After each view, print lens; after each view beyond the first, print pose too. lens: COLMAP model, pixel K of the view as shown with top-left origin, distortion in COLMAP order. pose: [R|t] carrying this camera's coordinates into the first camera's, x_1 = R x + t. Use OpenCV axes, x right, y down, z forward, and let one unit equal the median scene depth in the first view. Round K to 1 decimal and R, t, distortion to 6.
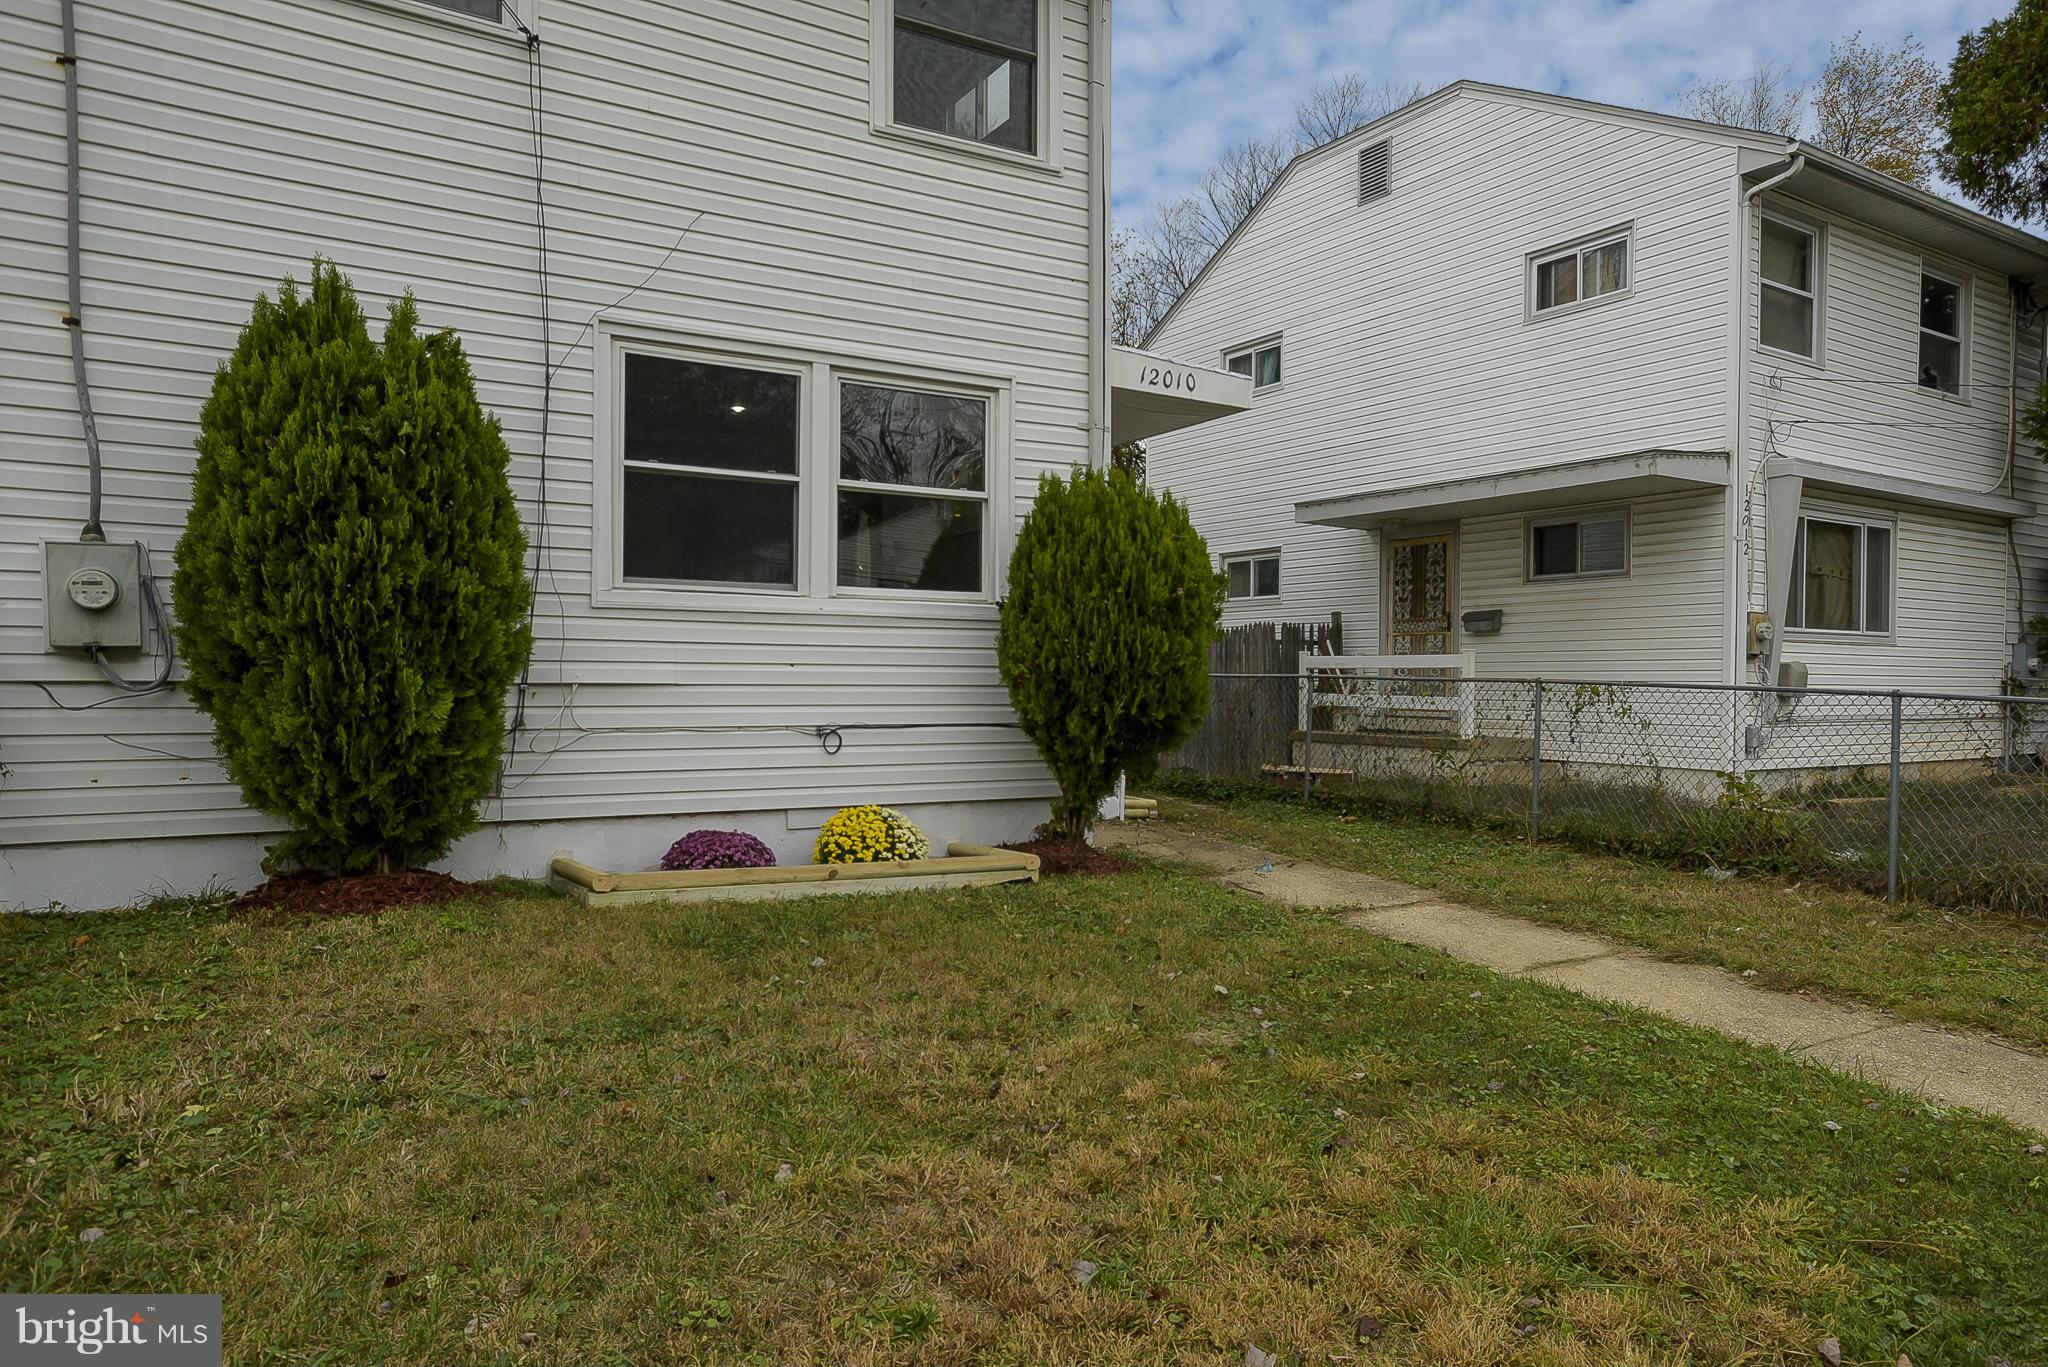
lens RADIAL K [[1341.7, 0, 1051.8], [0, 1341.7, 695.8], [0, 0, 1]] dist [-0.038605, 0.068352]
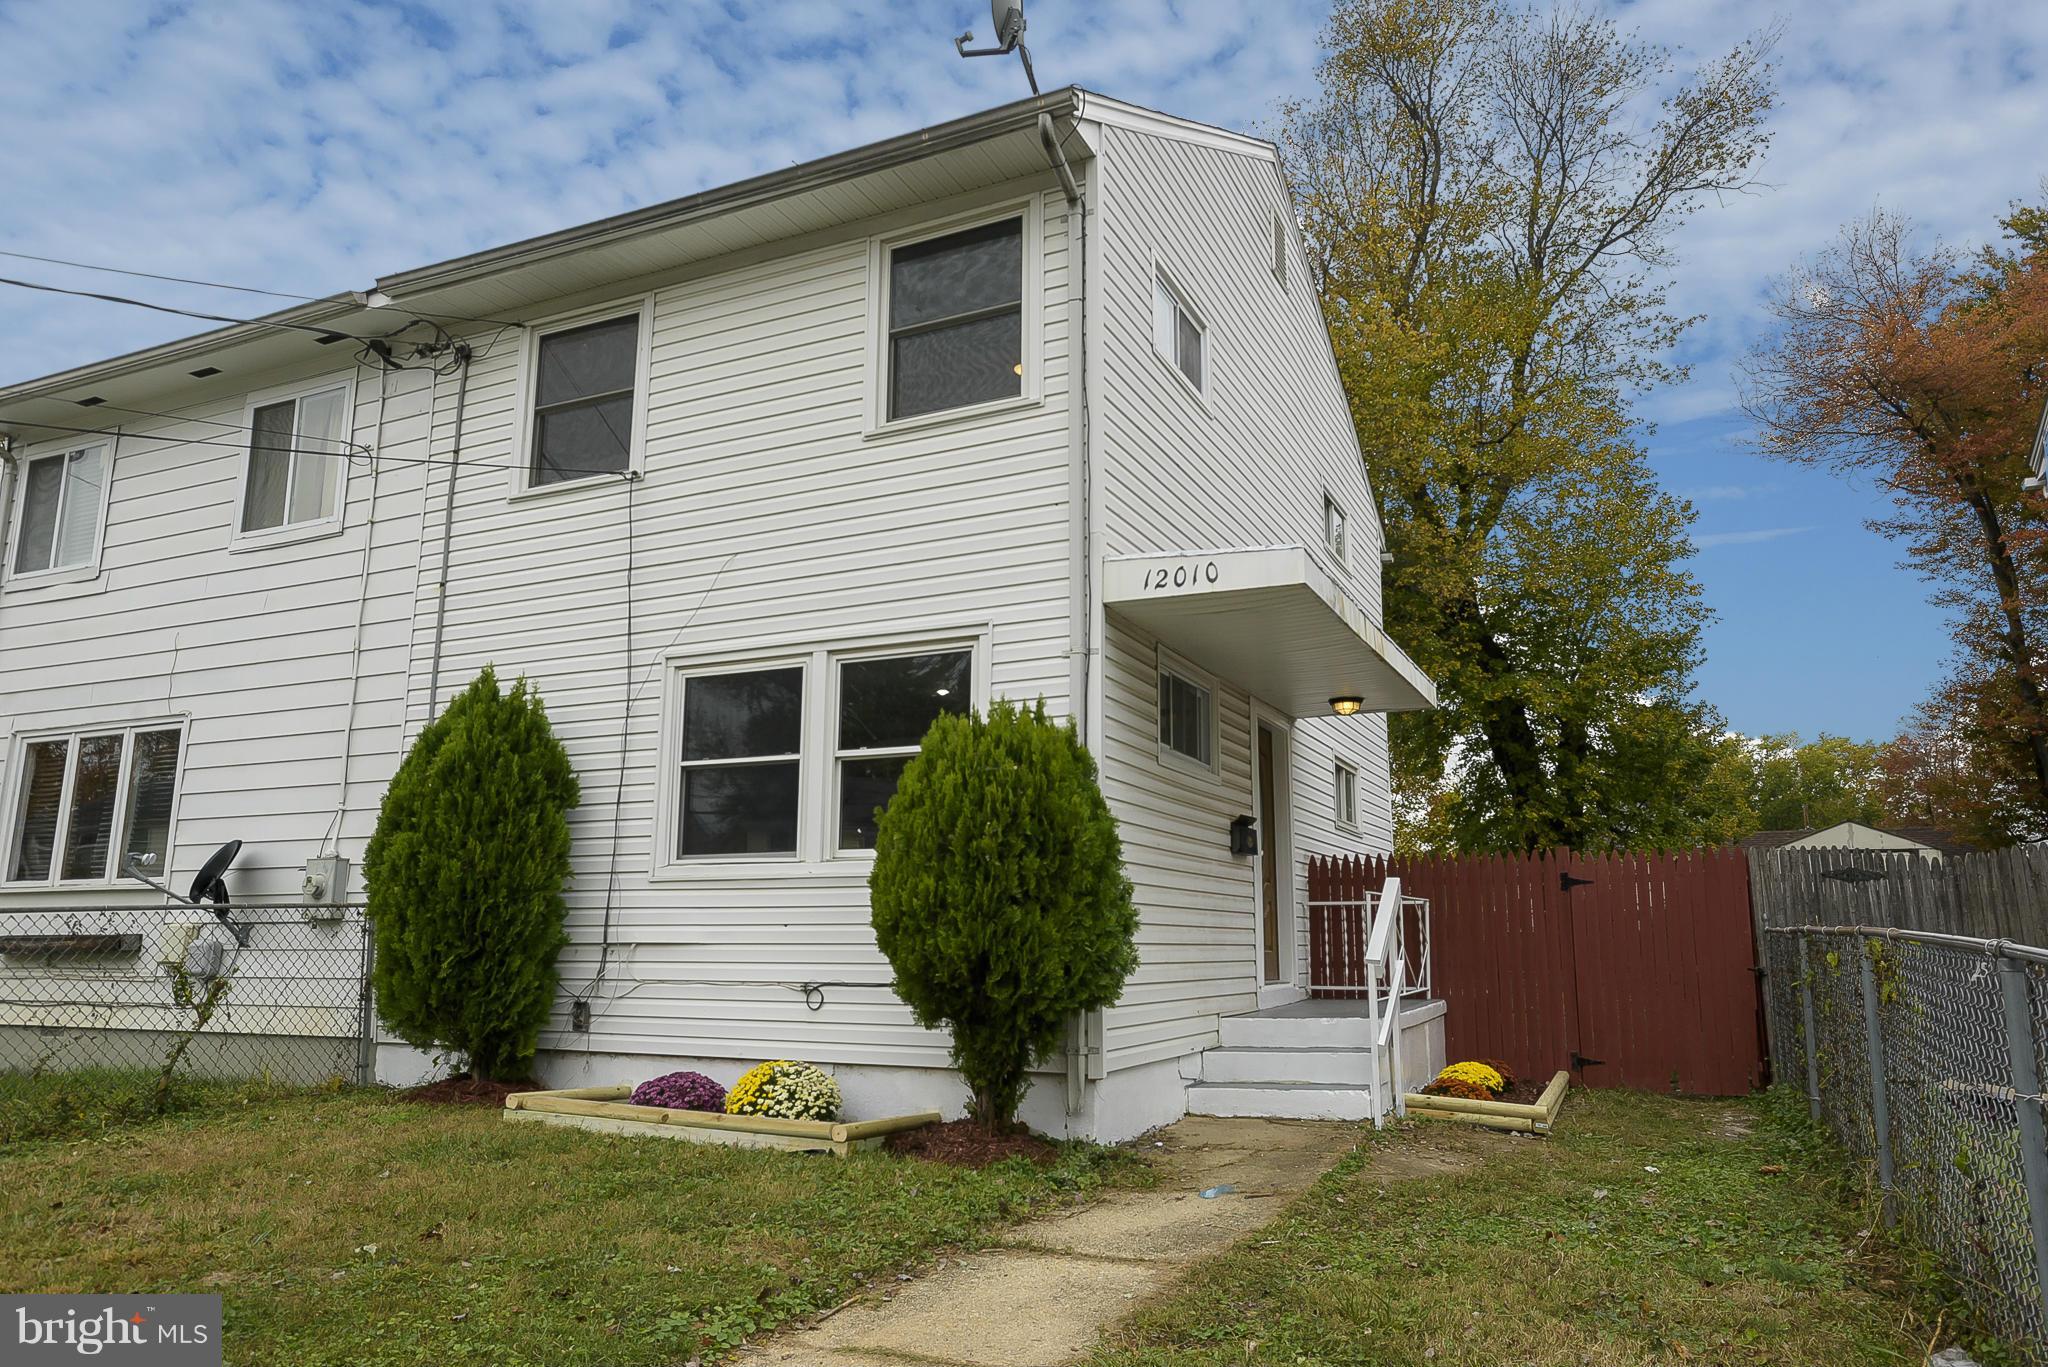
lens RADIAL K [[1341.7, 0, 1051.8], [0, 1341.7, 695.8], [0, 0, 1]] dist [-0.038605, 0.068352]
pose [[0.556691, -0.158894, -0.815382, 0.853956], [-0.005503, 0.980810, -0.194888, 0.005017], [0.830701, 0.112980, 0.545134, 0.561990]]
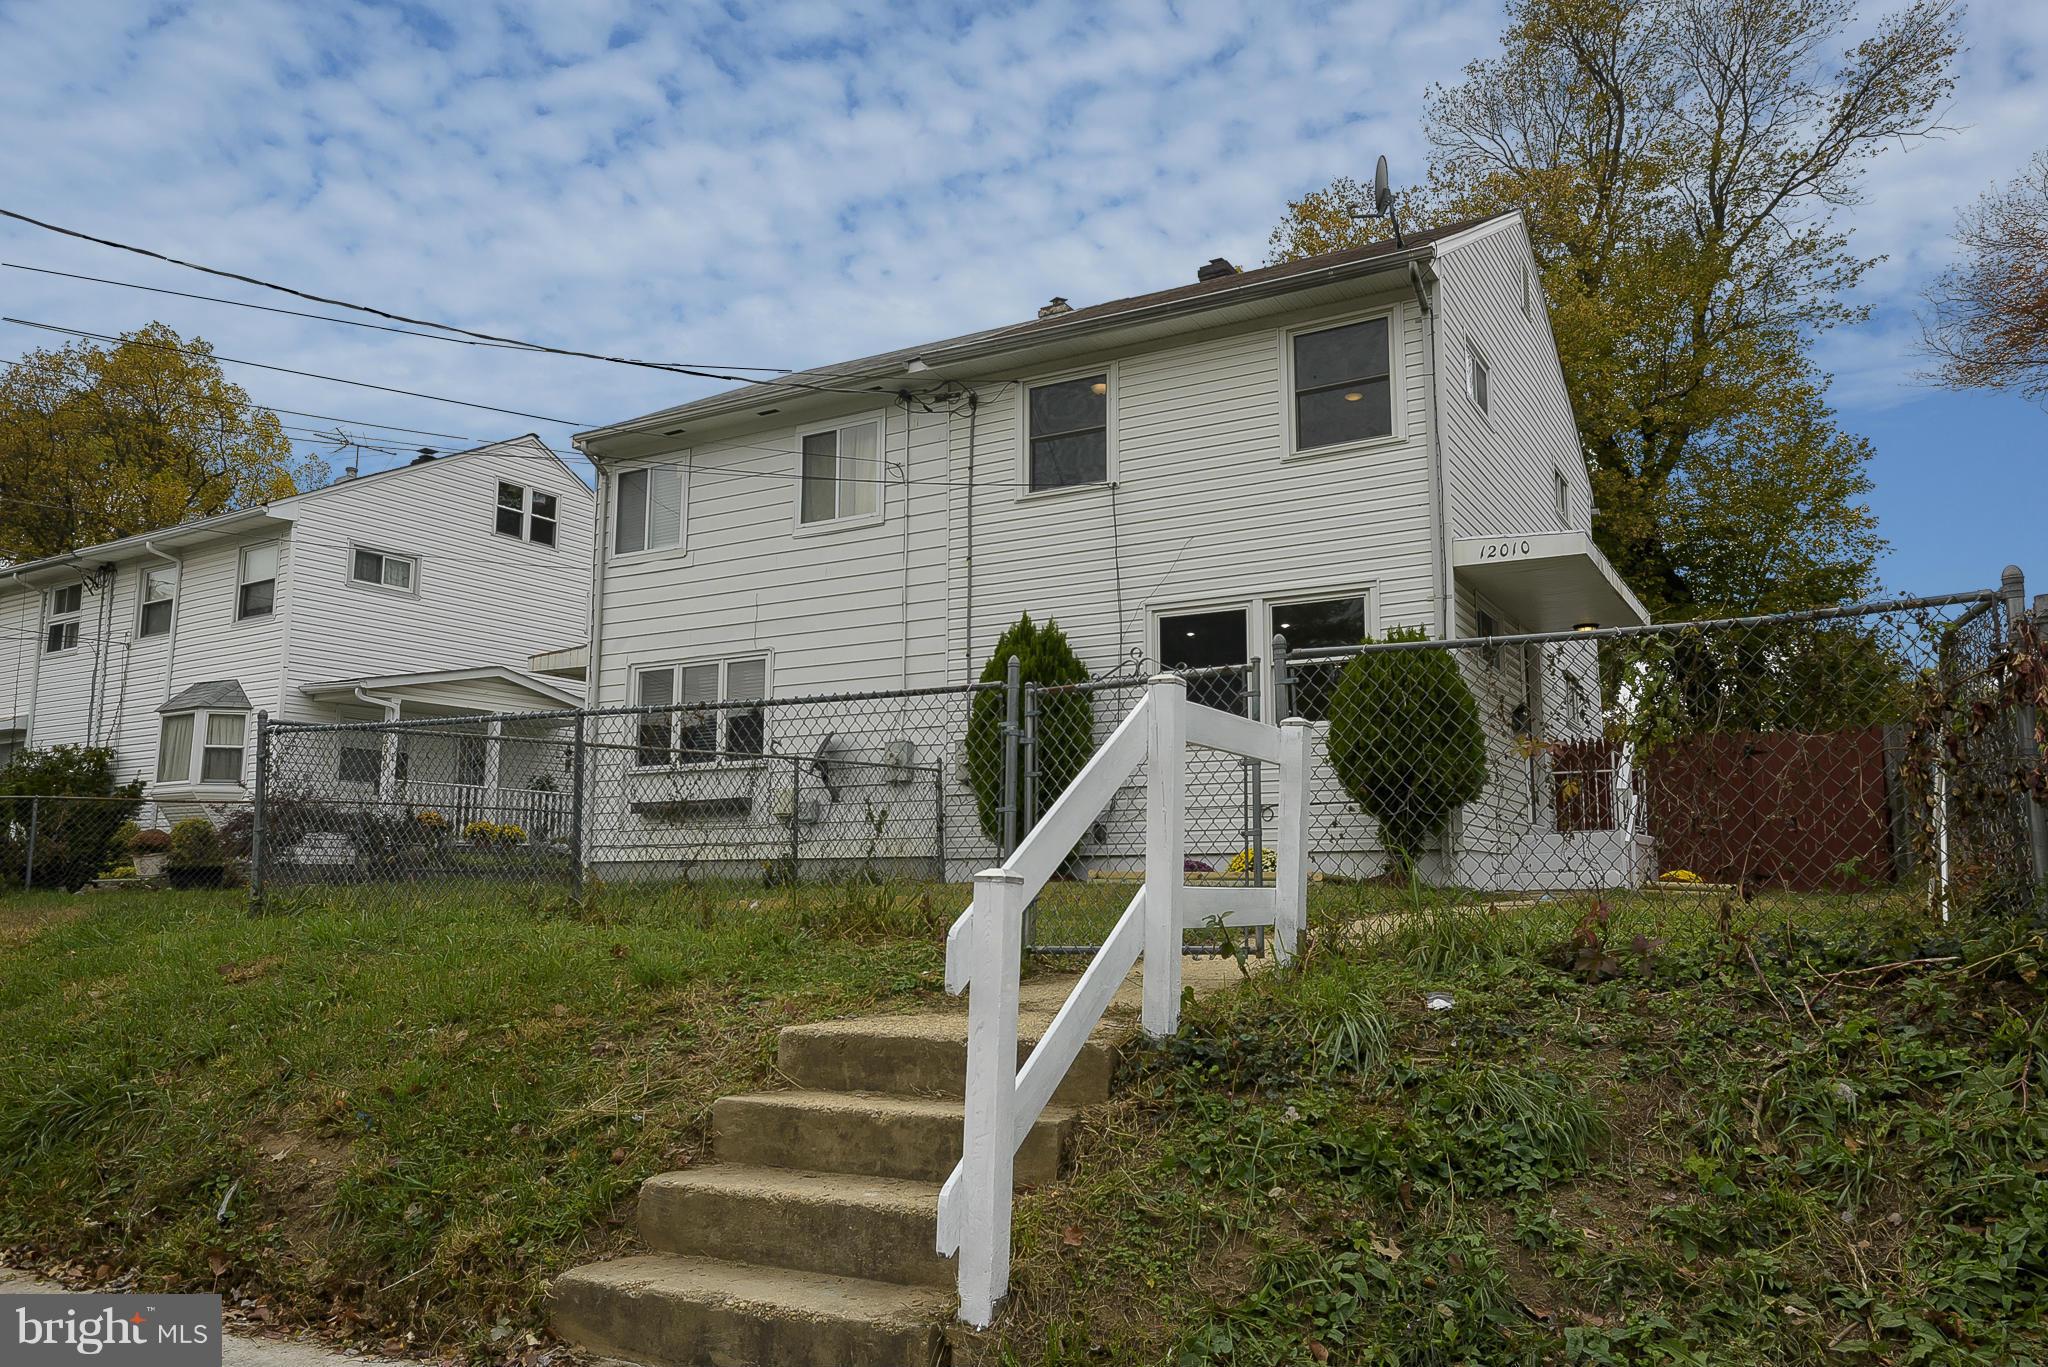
lens RADIAL K [[1437.4, 0, 1047.6], [0, 1437.4, 693.4], [0, 0, 1]] dist [0.001768, 0.031068]
pose [[0.486450, -0.133541, -0.863443, 1.331106], [-0.005143, 0.987796, -0.155671, 0.172878], [0.873693, 0.080167, 0.479826, -0.143841]]
